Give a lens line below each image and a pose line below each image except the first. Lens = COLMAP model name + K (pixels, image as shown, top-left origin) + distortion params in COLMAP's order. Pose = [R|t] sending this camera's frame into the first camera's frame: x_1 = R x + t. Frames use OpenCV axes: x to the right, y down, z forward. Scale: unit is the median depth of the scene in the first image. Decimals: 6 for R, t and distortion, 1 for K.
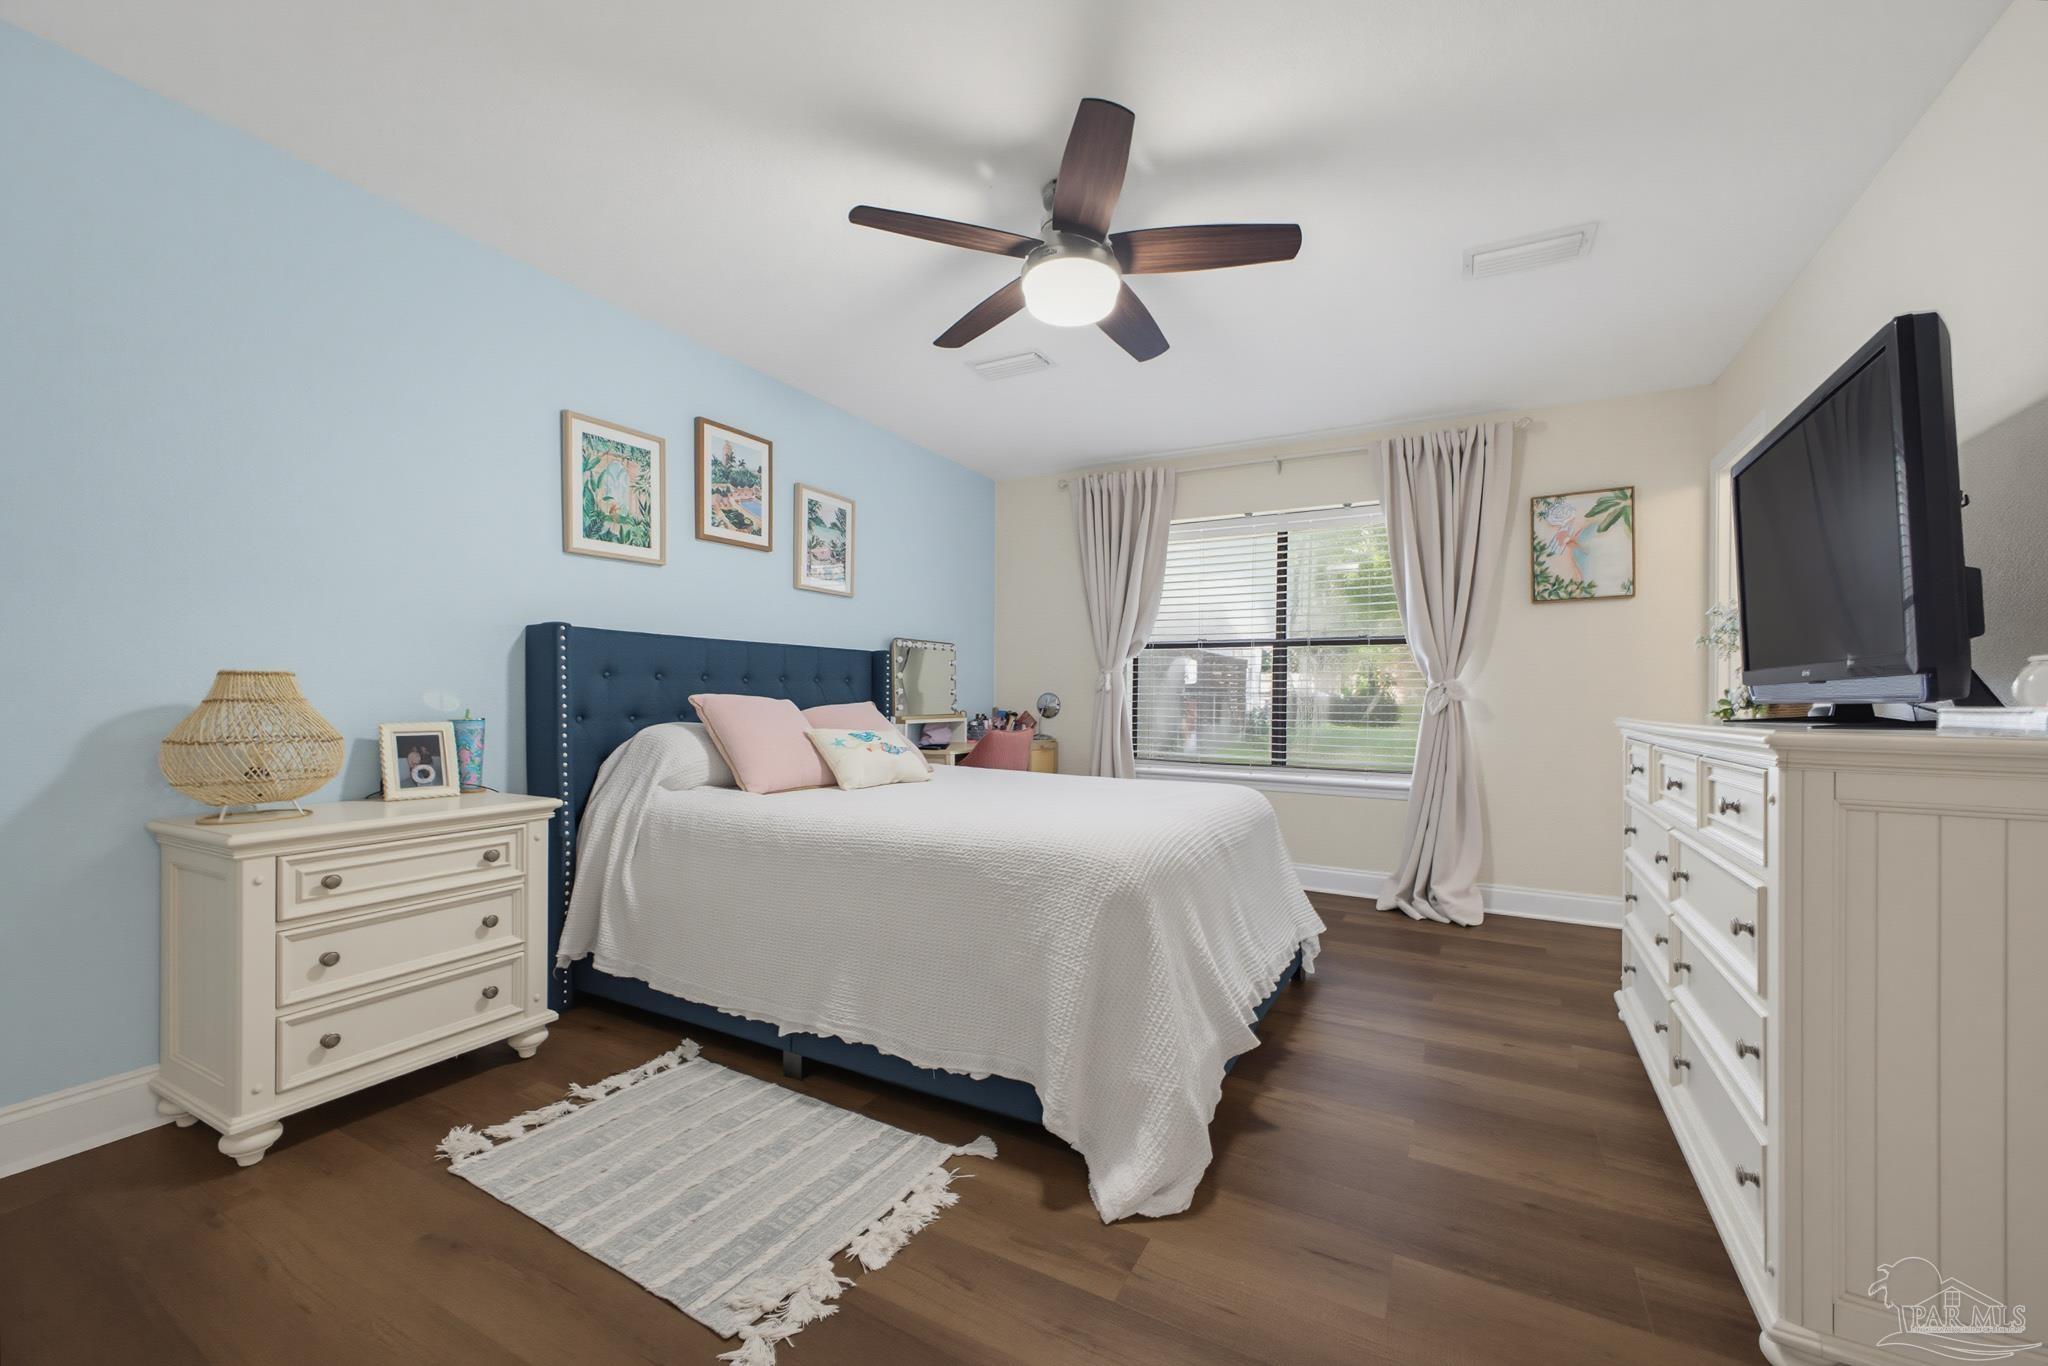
lens RADIAL K [[819.5, 0, 1036.2], [0, 819.5, 699.1], [0, 0, 1]] dist [0.022867, -0.010274]
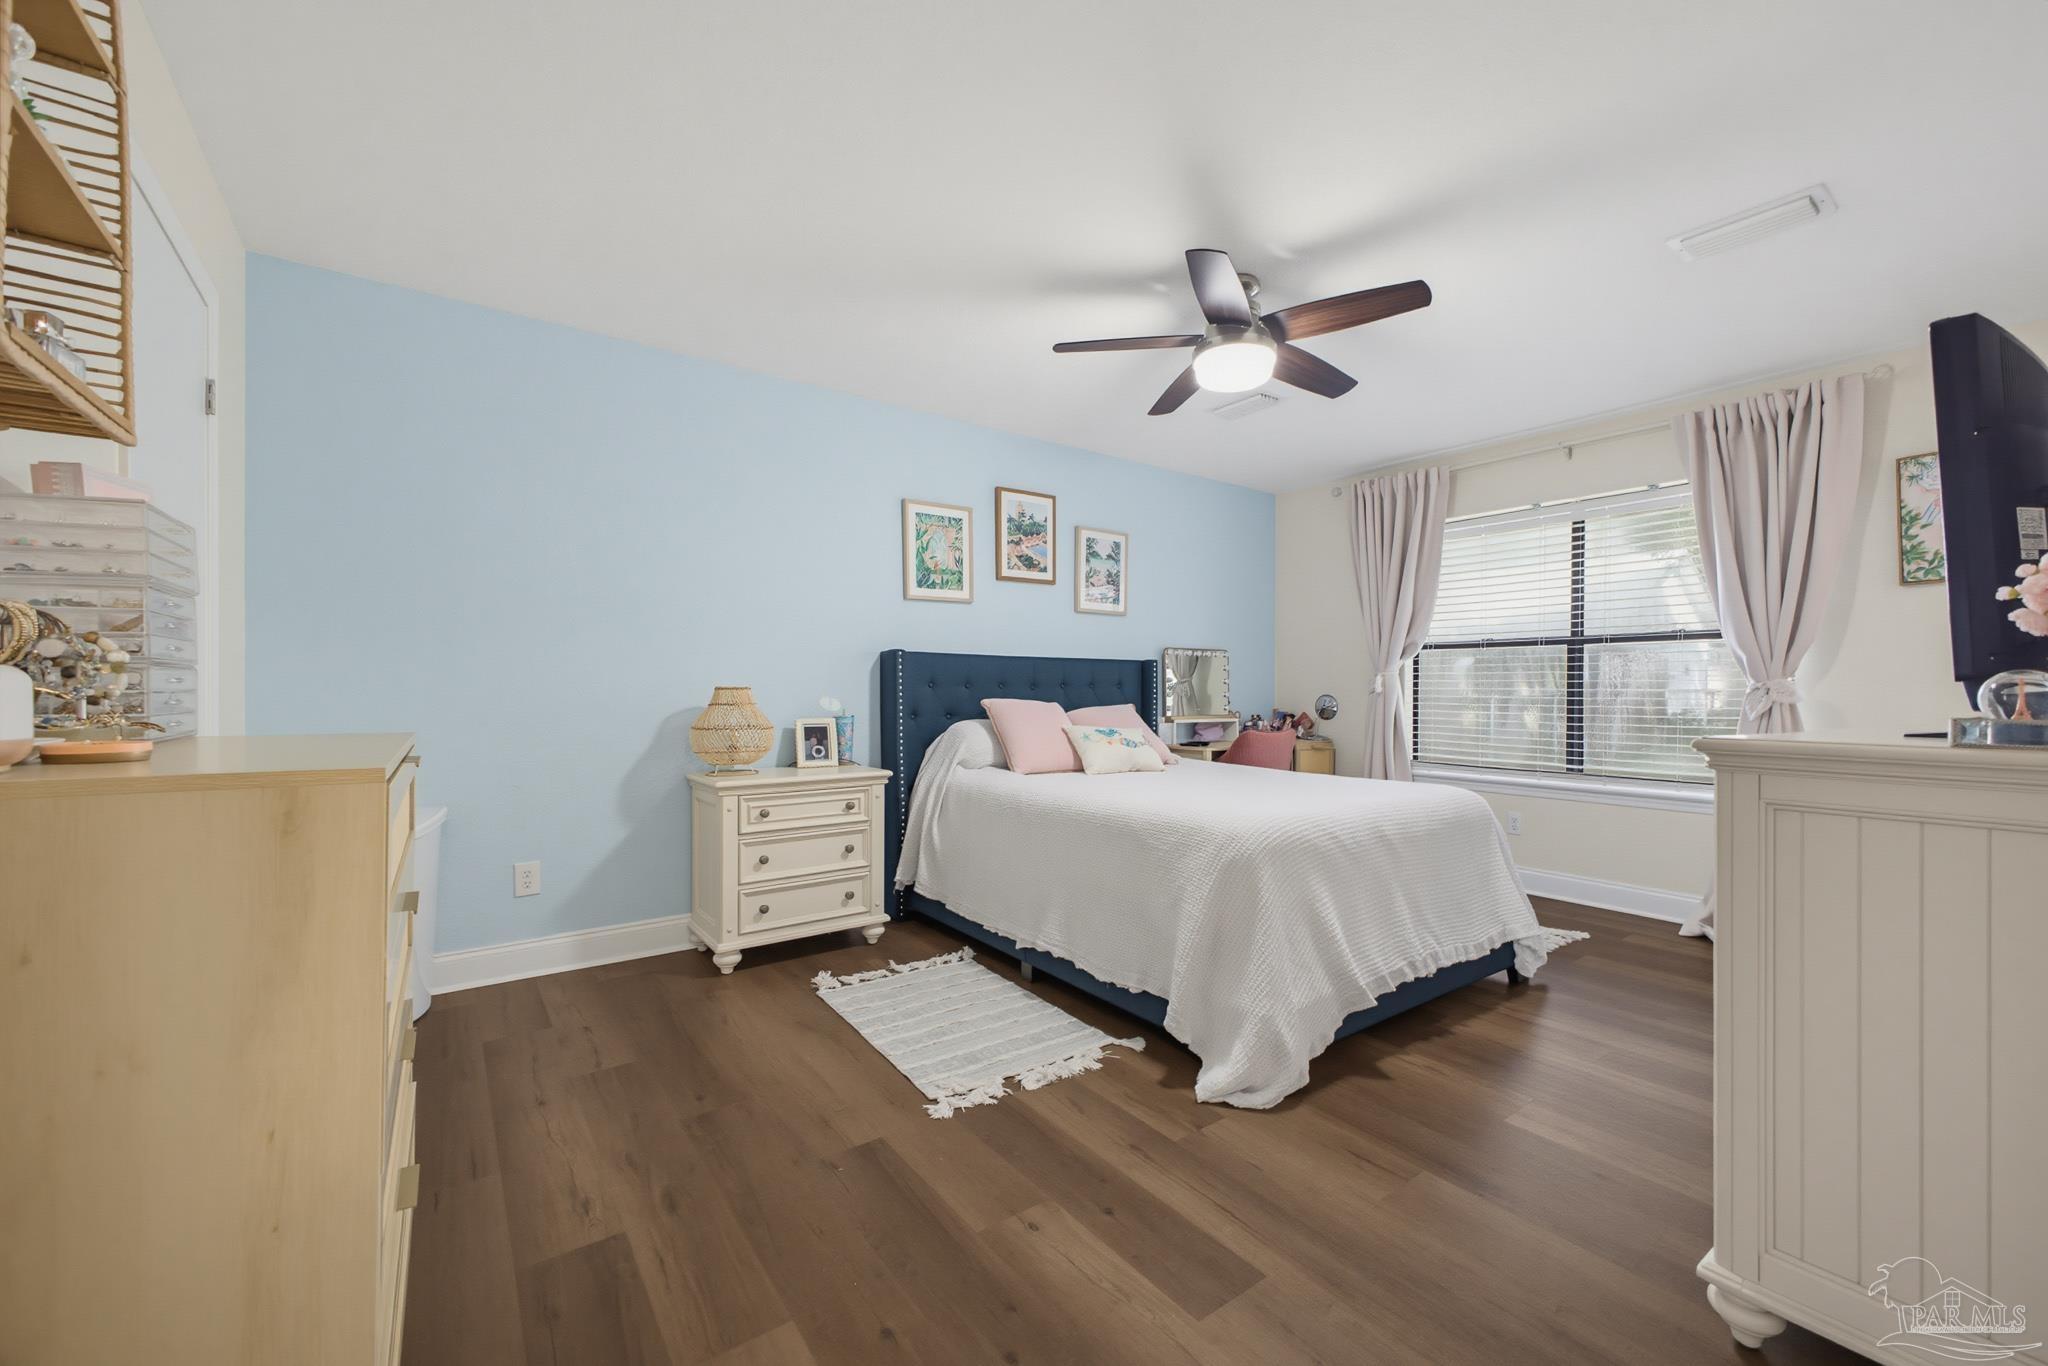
lens RADIAL K [[819.5, 0, 1036.2], [0, 819.5, 699.1], [0, 0, 1]] dist [0.022867, -0.010274]
pose [[0.901351, -0.002071, -0.433084, 0.256577], [0.002119, 0.999998, -0.000372, -0.005471], [0.433084, -0.000583, 0.901353, -0.181043]]
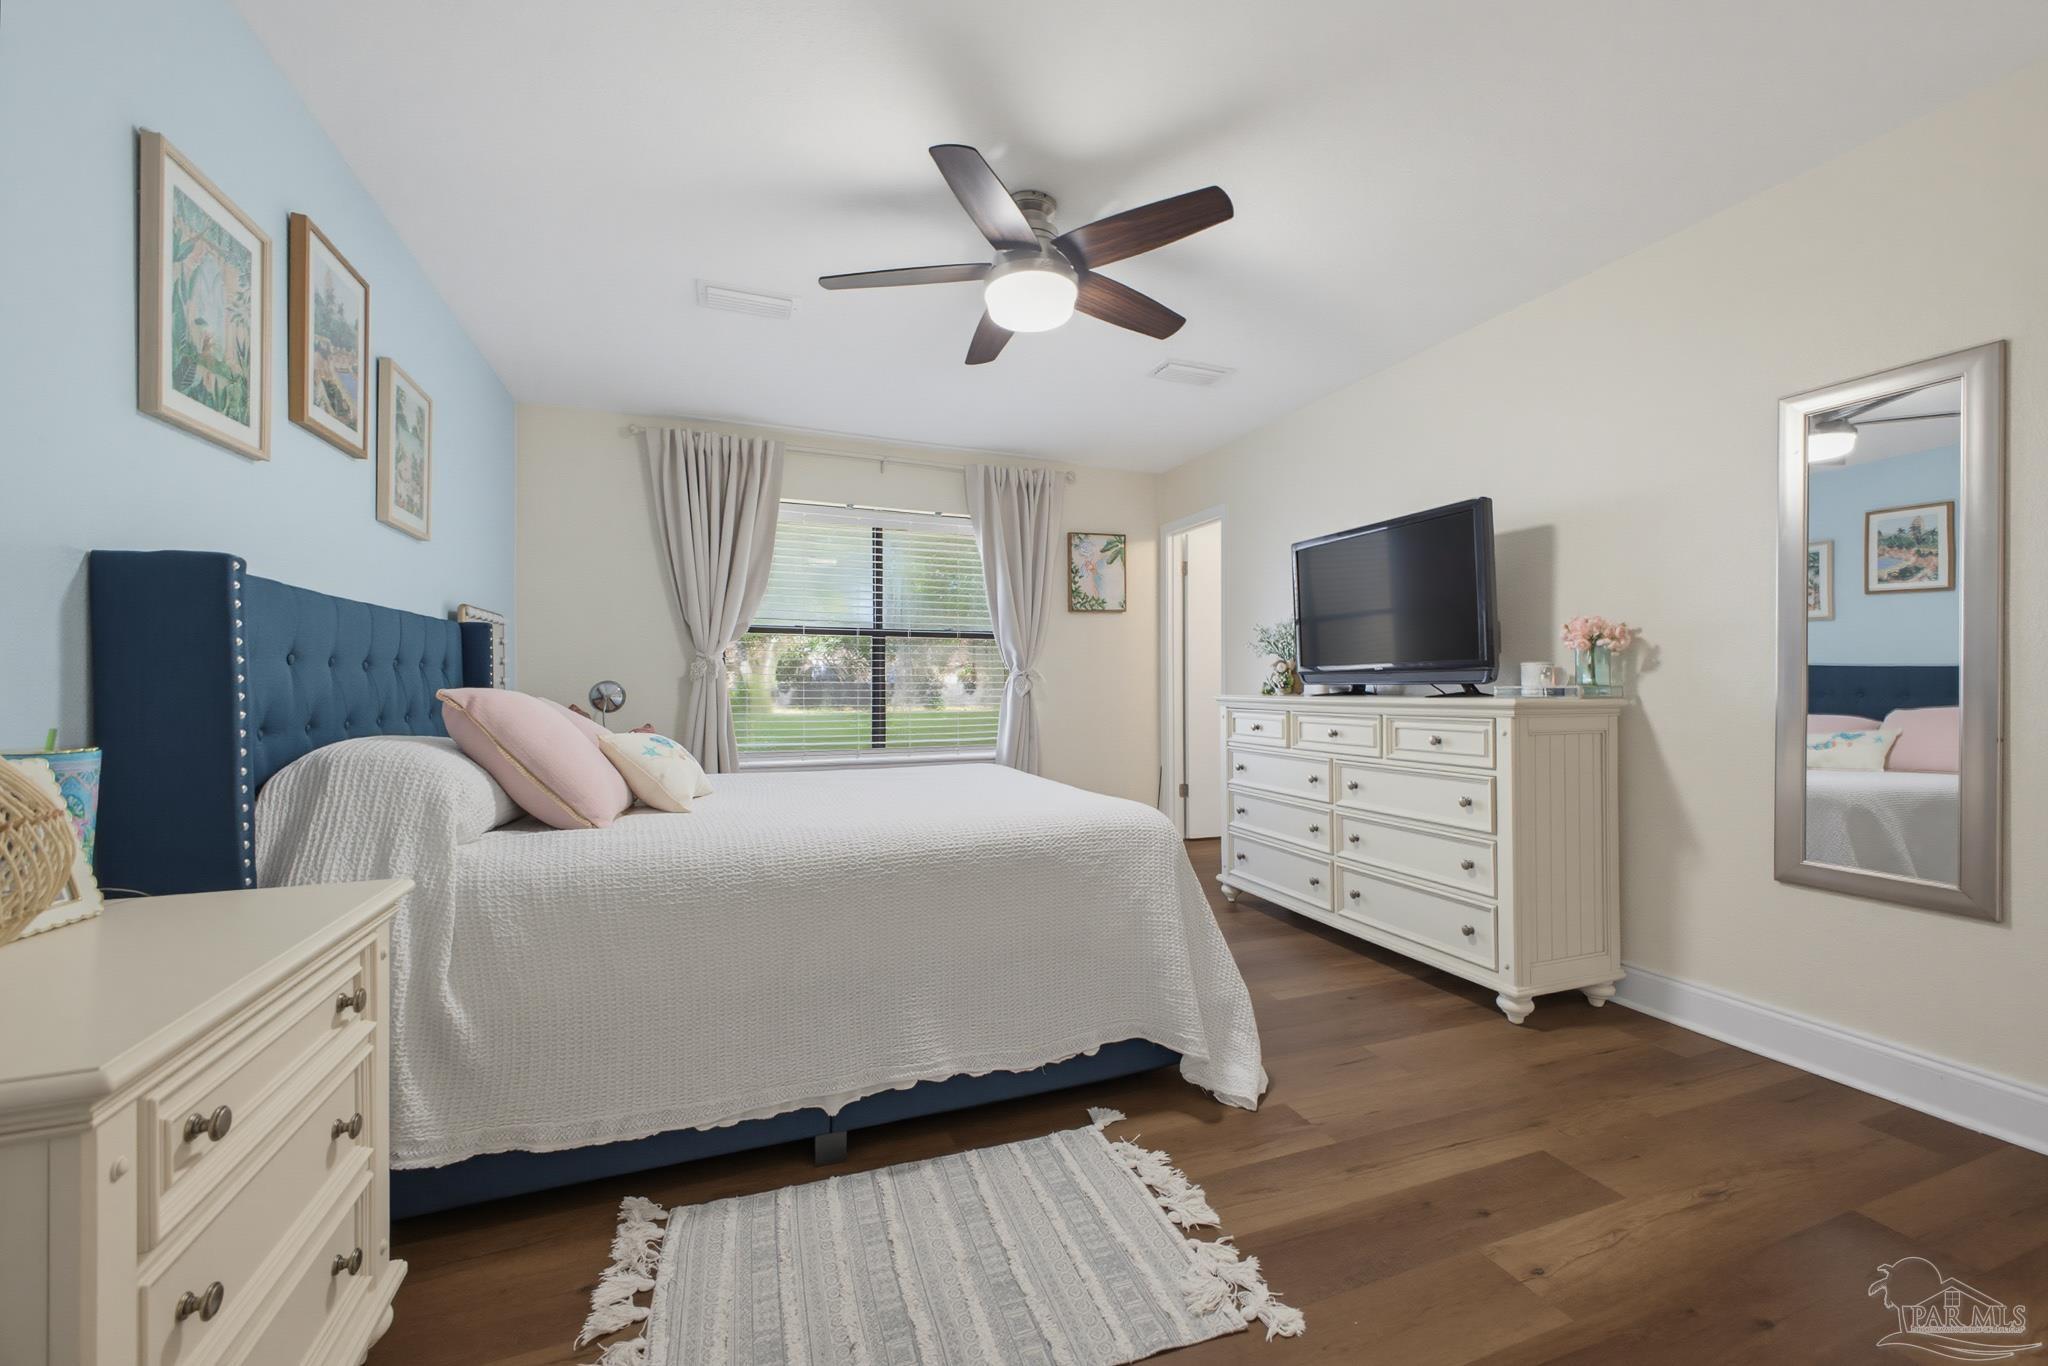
lens RADIAL K [[827.5, 0, 1031.7], [0, 827.5, 683.7], [0, 0, 1]] dist [0.025956, -0.010553]
pose [[0.643134, -0.009059, 0.765700, -0.657973], [0.008575, 0.999953, 0.004629, -0.009544], [-0.765706, 0.003589, 0.643181, 0.271308]]
